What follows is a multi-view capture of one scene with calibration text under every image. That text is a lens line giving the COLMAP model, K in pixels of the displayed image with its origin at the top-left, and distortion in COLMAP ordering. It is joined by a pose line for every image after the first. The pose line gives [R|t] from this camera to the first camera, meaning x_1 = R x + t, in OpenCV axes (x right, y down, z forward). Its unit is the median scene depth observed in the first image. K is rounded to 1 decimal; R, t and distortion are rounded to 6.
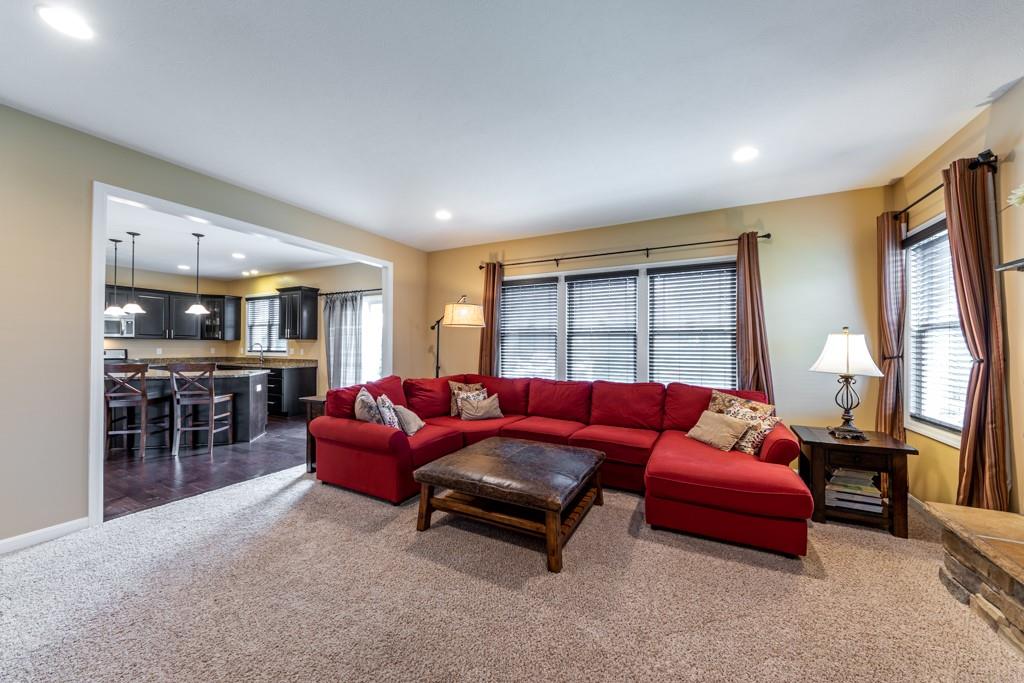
lens RADIAL K [[366.6, 0, 511.9], [0, 366.6, 344.7], [0, 0, 1]] dist [0.001762, -0.003828]
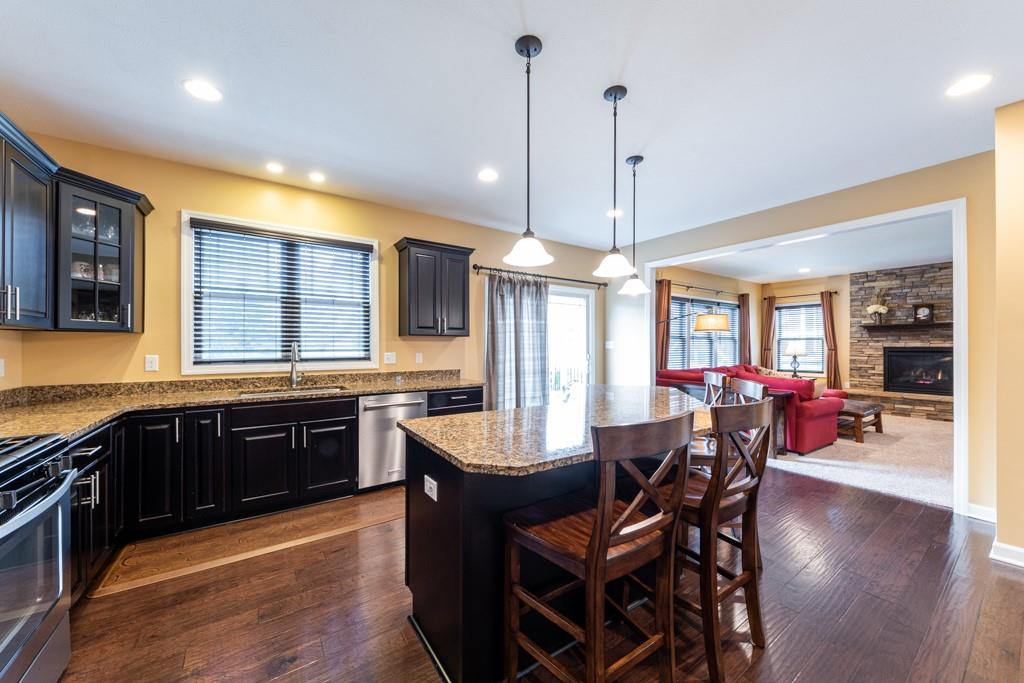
lens RADIAL K [[366.6, 0, 511.9], [0, 366.6, 344.7], [0, 0, 1]] dist [0.001762, -0.003828]
pose [[0.479883, -0.004122, 0.877323, -1.093239], [-0.002399, 0.999979, 0.006010, -0.004730], [-0.877329, -0.004989, 0.479863, 0.663867]]
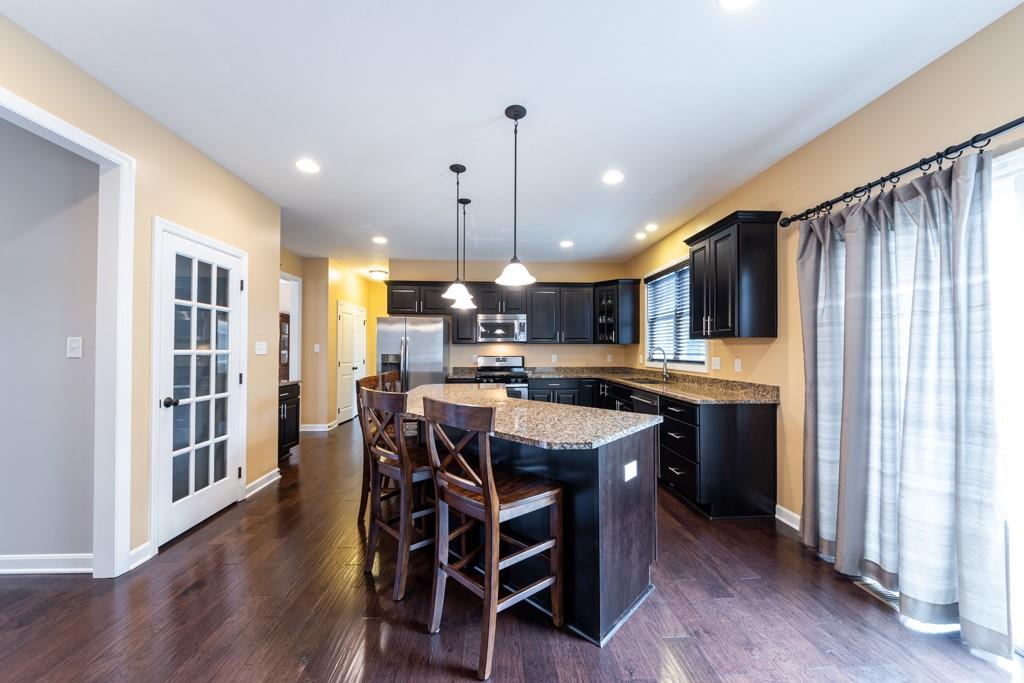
lens RADIAL K [[366.6, 0, 511.9], [0, 366.6, 344.7], [0, 0, 1]] dist [0.001762, -0.003828]
pose [[0.506766, -0.016879, -0.861918, -0.347314], [0.004756, 0.999848, -0.016784, 0.000136], [0.862070, 0.004406, 0.506769, 0.568617]]
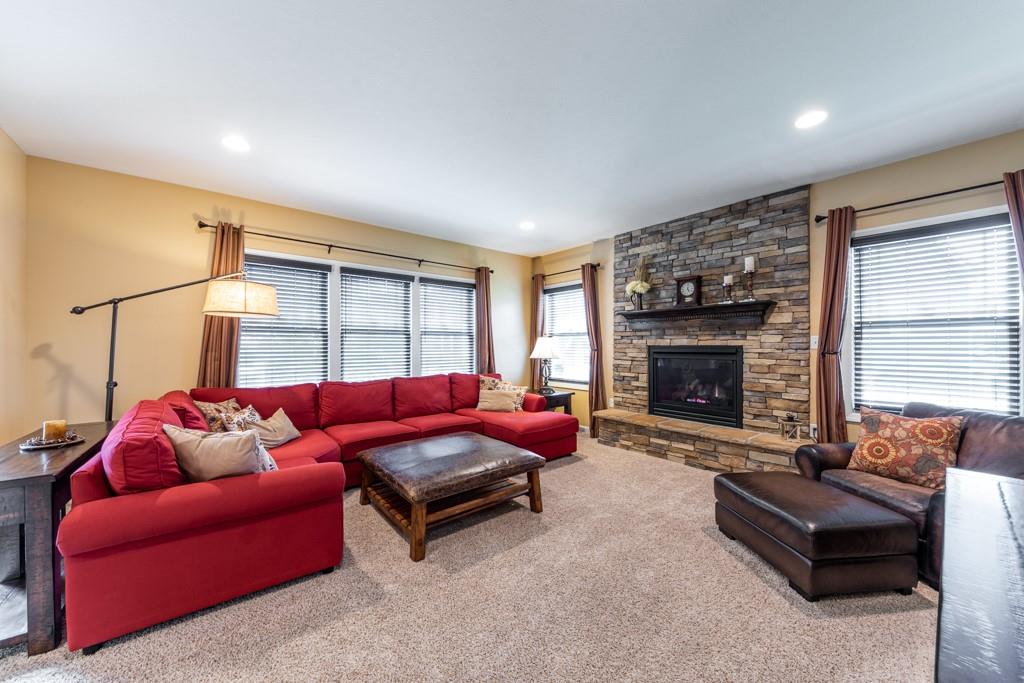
lens RADIAL K [[358.5, 0, 512.8], [0, 358.5, 347.0], [0, 0, 1]] dist [0.001544, -0.000057]
pose [[0.403982, -0.009156, 0.914721, -0.349919], [-0.001292, 0.999943, 0.010580, 0.000790], [-0.914766, -0.005456, 0.403948, 0.176640]]
